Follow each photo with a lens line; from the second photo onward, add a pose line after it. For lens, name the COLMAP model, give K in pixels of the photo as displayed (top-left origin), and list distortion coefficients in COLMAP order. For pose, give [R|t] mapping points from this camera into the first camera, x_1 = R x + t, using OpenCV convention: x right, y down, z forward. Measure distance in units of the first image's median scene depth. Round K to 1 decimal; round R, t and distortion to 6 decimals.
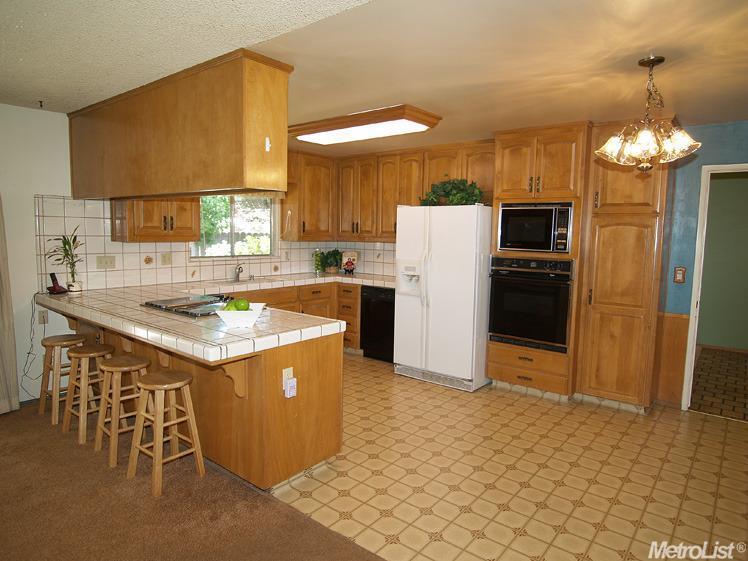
lens RADIAL K [[472.0, 0, 369.5], [0, 472.0, 279.2], [0, 0, 1]] dist [-0.031241, 0.003499]
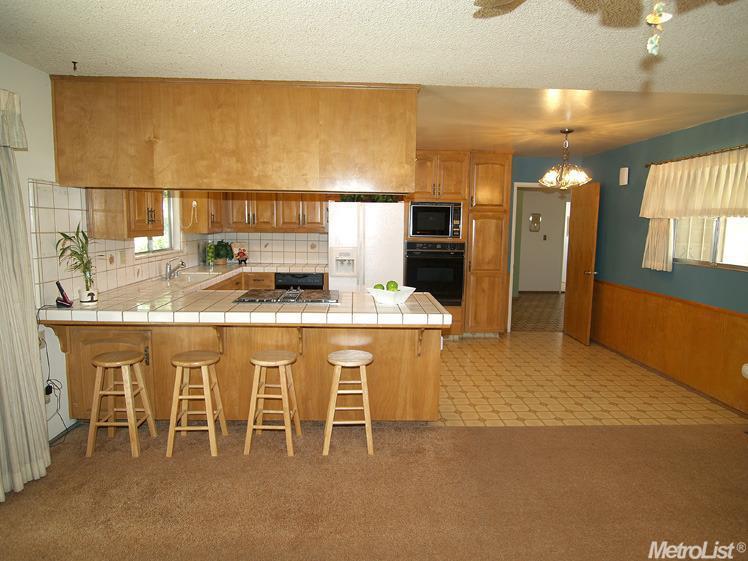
lens RADIAL K [[472.0, 0, 369.5], [0, 472.0, 279.2], [0, 0, 1]] dist [-0.031241, 0.003499]
pose [[0.754623, -0.084370, 0.650712, -0.756869], [0.065281, 0.996432, 0.053490, -0.022991], [-0.652904, 0.002114, 0.757438, 0.068234]]
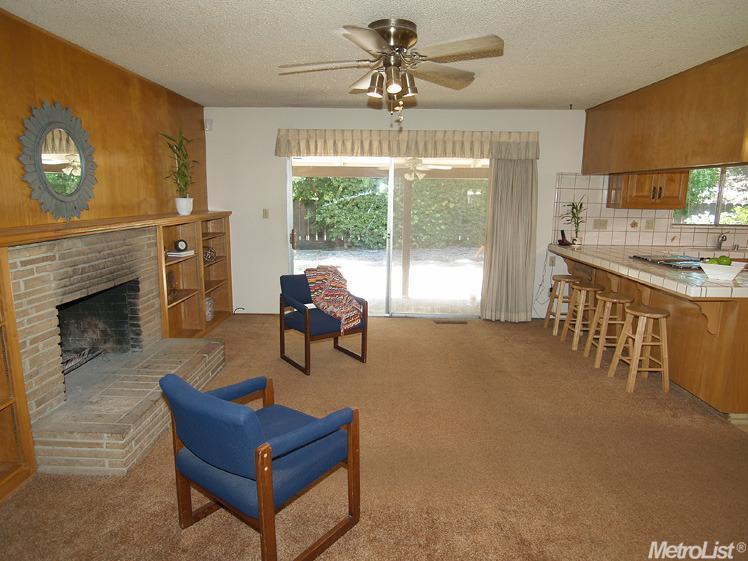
lens RADIAL K [[472.0, 0, 369.5], [0, 472.0, 279.2], [0, 0, 1]] dist [-0.031241, 0.003499]
pose [[0.609934, 0.126061, -0.782362, 0.071169], [-0.078488, 0.992022, 0.098653, 0.036930], [0.788556, 0.001234, 0.614962, -0.288714]]
